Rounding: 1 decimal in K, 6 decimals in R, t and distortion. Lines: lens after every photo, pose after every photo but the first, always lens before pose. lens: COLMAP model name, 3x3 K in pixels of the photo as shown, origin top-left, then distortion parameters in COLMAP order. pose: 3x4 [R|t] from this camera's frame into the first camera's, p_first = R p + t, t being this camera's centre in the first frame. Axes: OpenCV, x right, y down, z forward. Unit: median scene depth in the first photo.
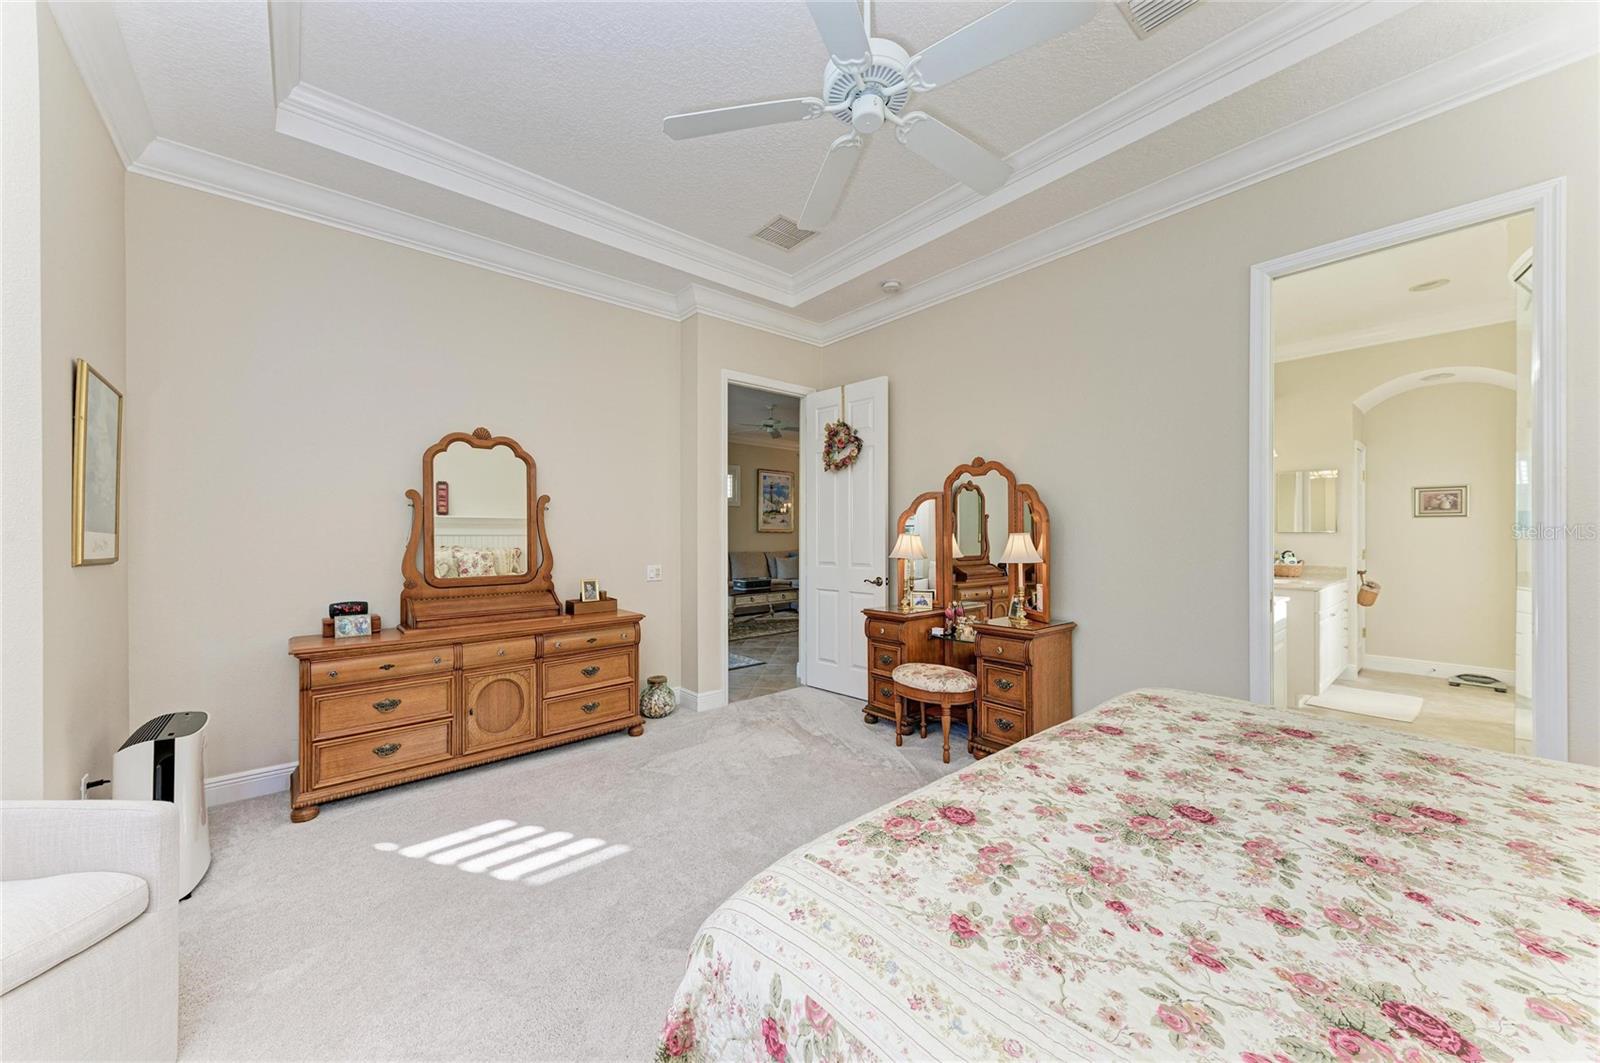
lens RADIAL K [[575.1, 0, 798.1], [0, 575.1, 531.1], [0, 0, 1]] dist [0.000575, 0.000009]
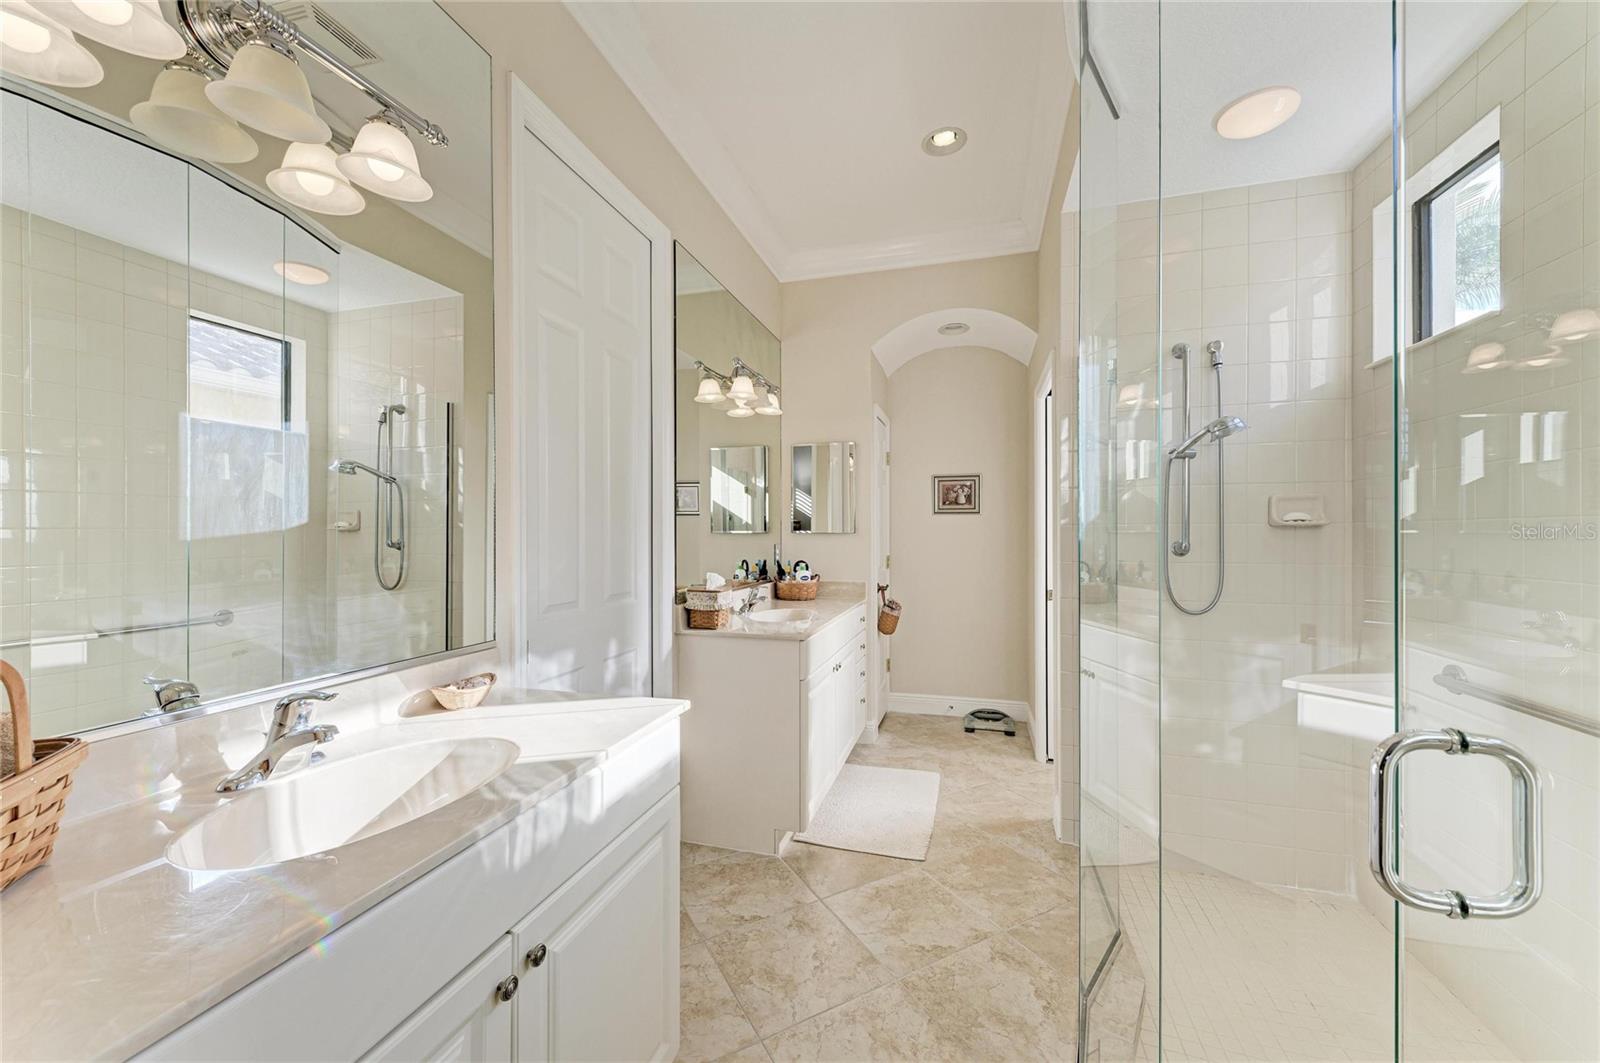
lens RADIAL K [[623.2, 0, 795.7], [0, 623.2, 535.4], [0, 0, 1]] dist [0.018415, -0.000062]
pose [[0.829112, 0.001247, 0.559082, 0.452041], [-0.001763, 0.999998, 0.000383, 0.004797], [-0.559080, -0.001303, 0.829113, 0.411943]]
